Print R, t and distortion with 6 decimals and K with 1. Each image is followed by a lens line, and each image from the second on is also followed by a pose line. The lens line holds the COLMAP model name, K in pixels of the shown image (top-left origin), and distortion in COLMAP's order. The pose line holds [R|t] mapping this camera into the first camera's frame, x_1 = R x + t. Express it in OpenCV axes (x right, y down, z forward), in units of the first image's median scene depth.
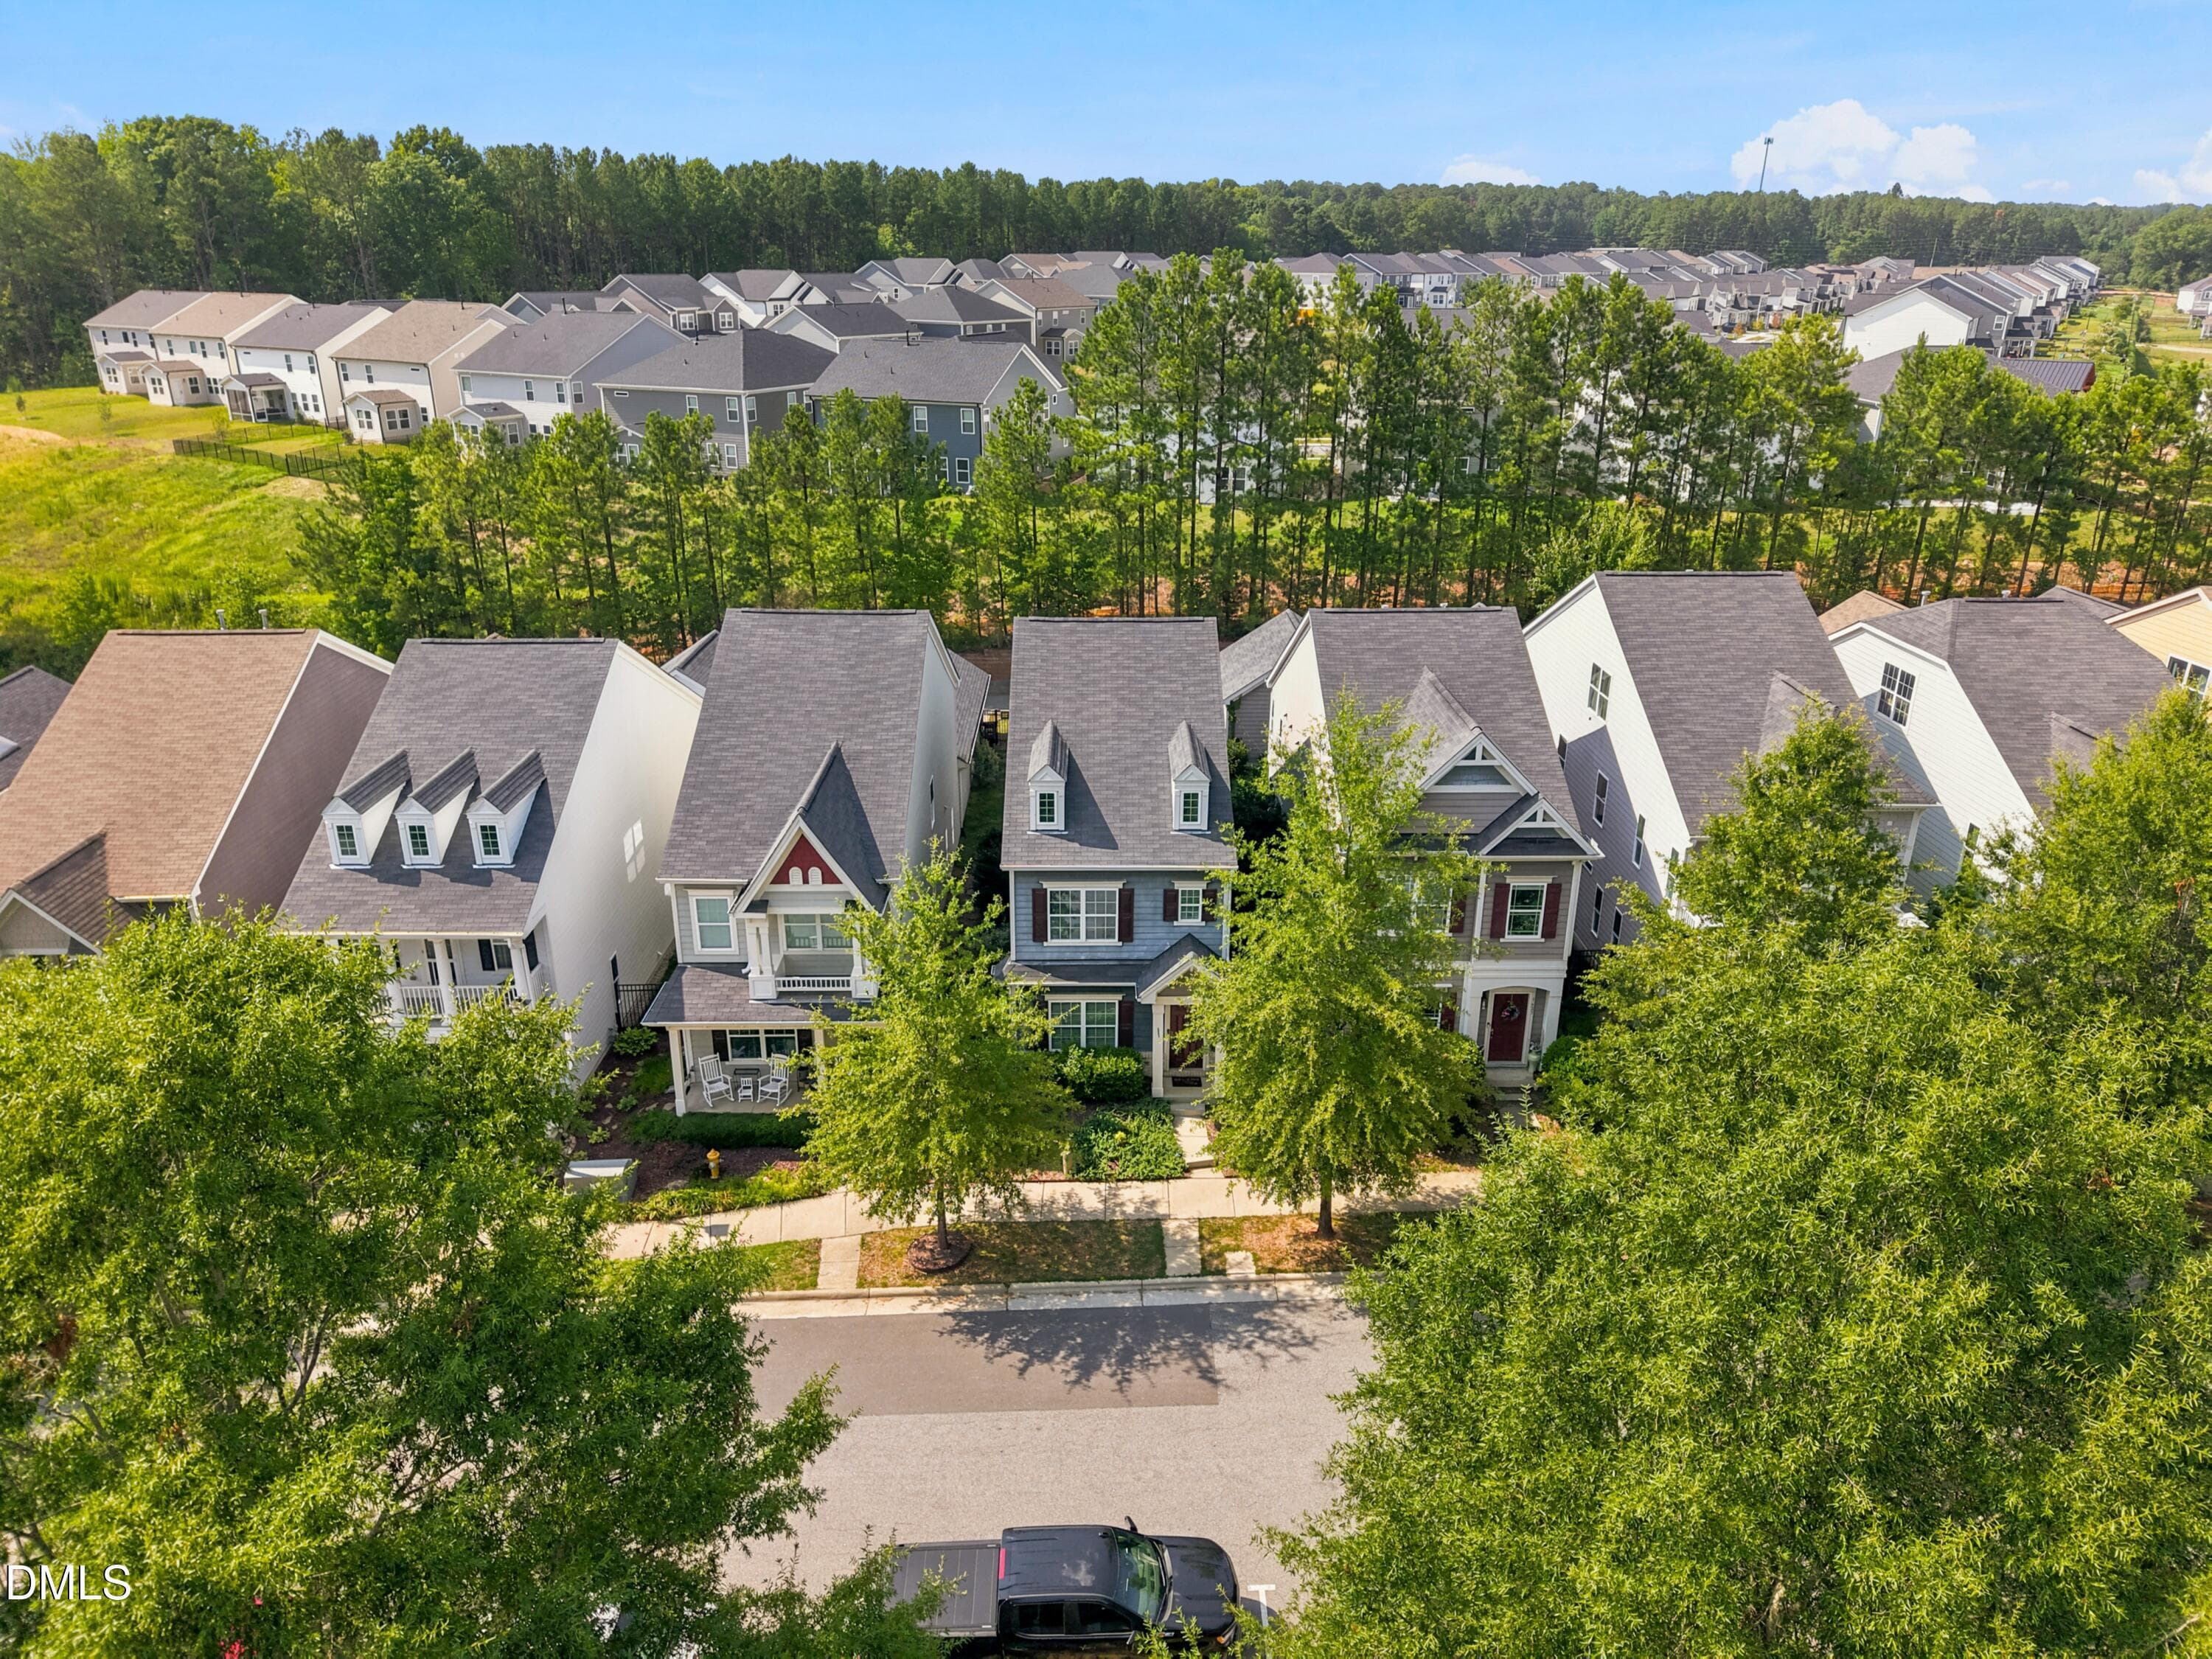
lens RADIAL K [[1509.5, 0, 1106.0], [0, 1509.5, 829.5], [0, 0, 1]] dist [0.133254, -0.179461]
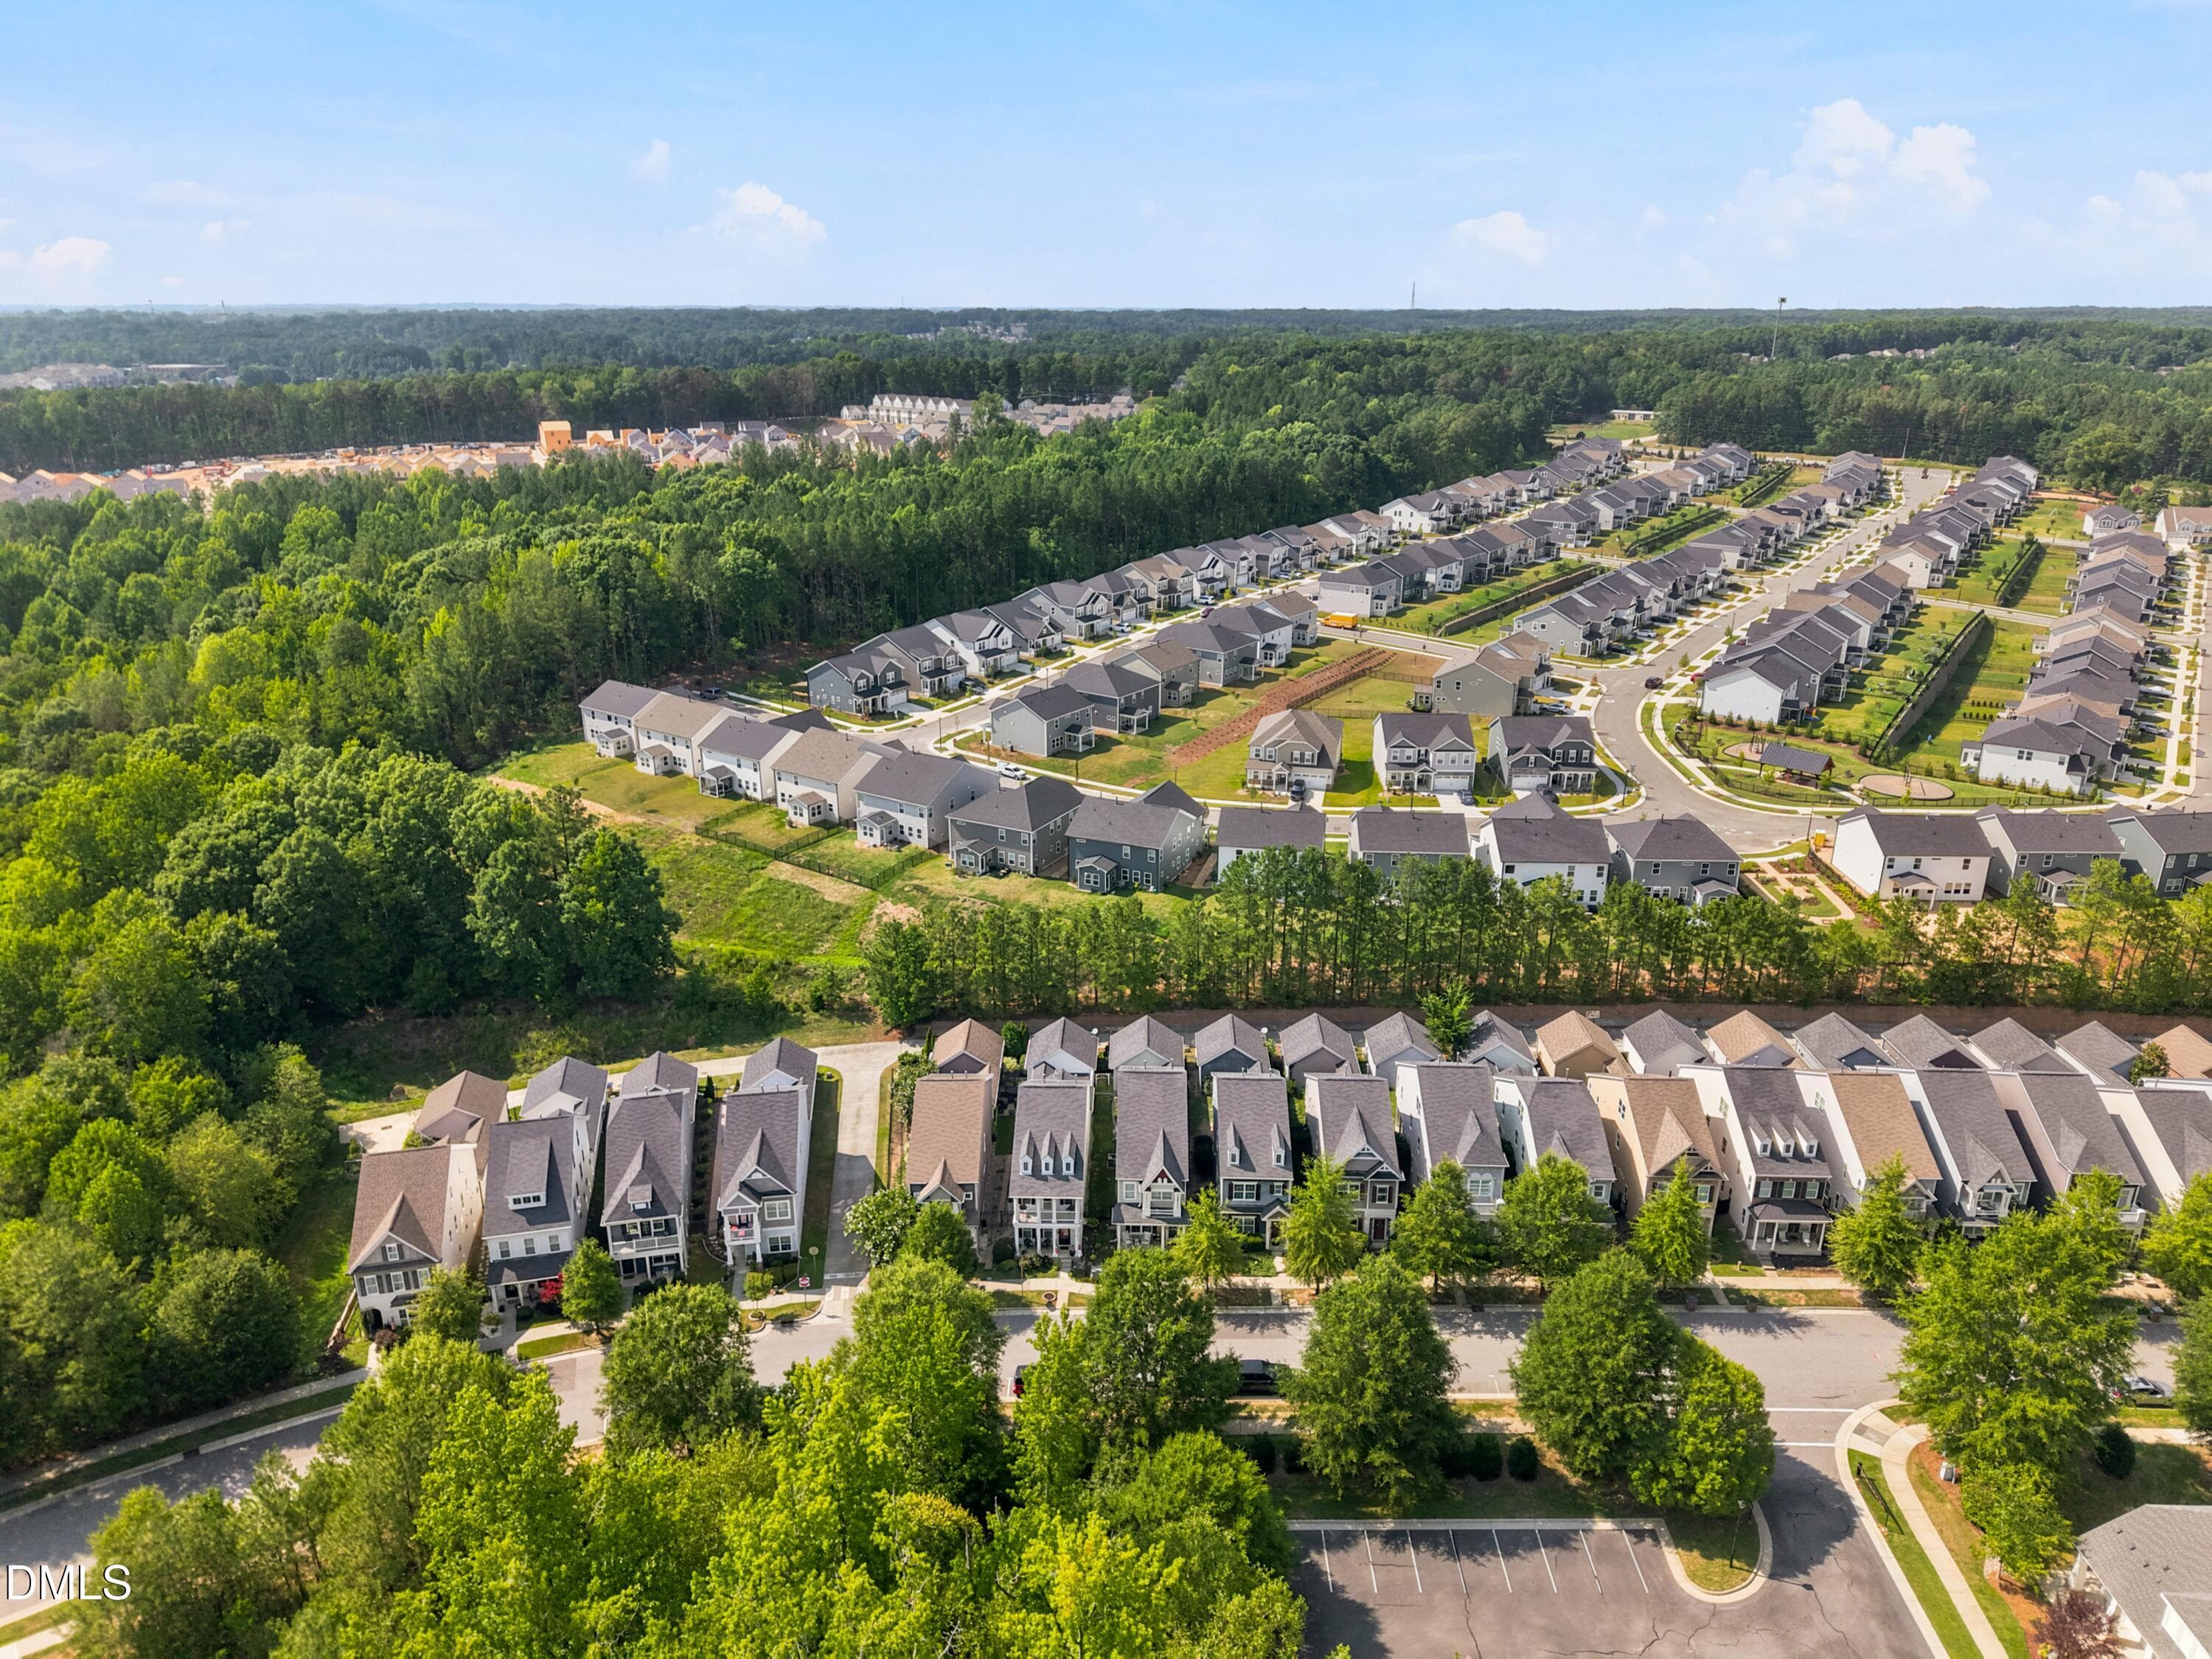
lens RADIAL K [[1509.5, 0, 1106.0], [0, 1509.5, 829.5], [0, 0, 1]] dist [0.133254, -0.179461]
pose [[0.999263, 0.010488, -0.036926, -0.200482], [-0.011674, 0.999418, -0.032048, -0.612031], [0.036569, 0.032455, 0.998804, -2.289949]]
